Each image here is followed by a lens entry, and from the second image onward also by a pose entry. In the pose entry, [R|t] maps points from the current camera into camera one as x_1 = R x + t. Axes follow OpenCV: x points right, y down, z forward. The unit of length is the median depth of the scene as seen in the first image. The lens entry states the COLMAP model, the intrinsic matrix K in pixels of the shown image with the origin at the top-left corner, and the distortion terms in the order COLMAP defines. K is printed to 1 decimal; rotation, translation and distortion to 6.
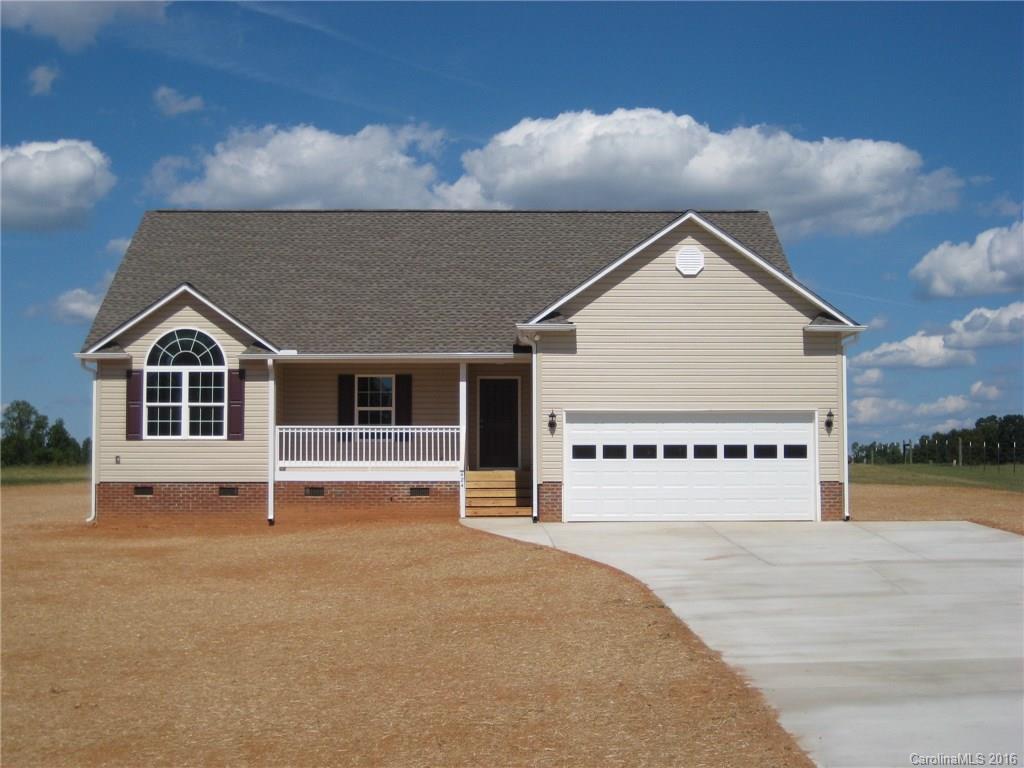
lens RADIAL K [[1515.2, 0, 512.0], [0, 1515.2, 384.0], [0, 0, 1]] dist [-0.070486, -0.064088]
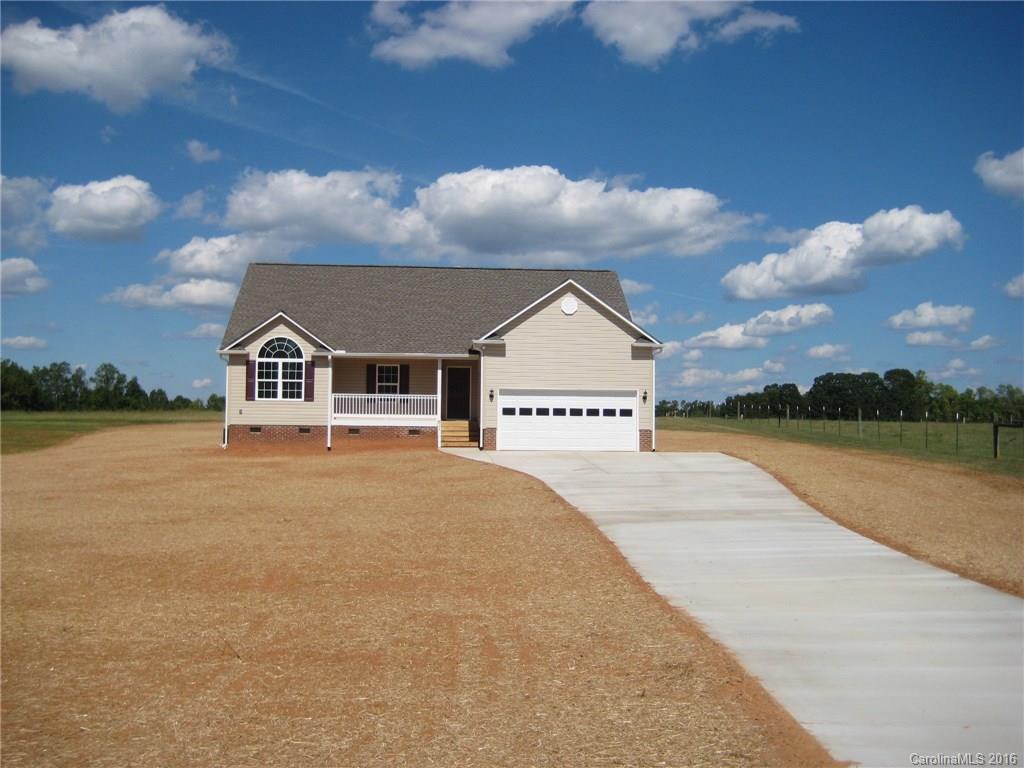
lens RADIAL K [[1065.5, 0, 512.0], [0, 1065.5, 384.0], [0, 0, 1]] dist [-0.161872, 0.212376]
pose [[0.997956, 0.015075, 0.062109, -0.025054], [-0.016720, 0.999521, 0.026048, -0.018854], [-0.061687, -0.027034, 0.997729, -0.235259]]
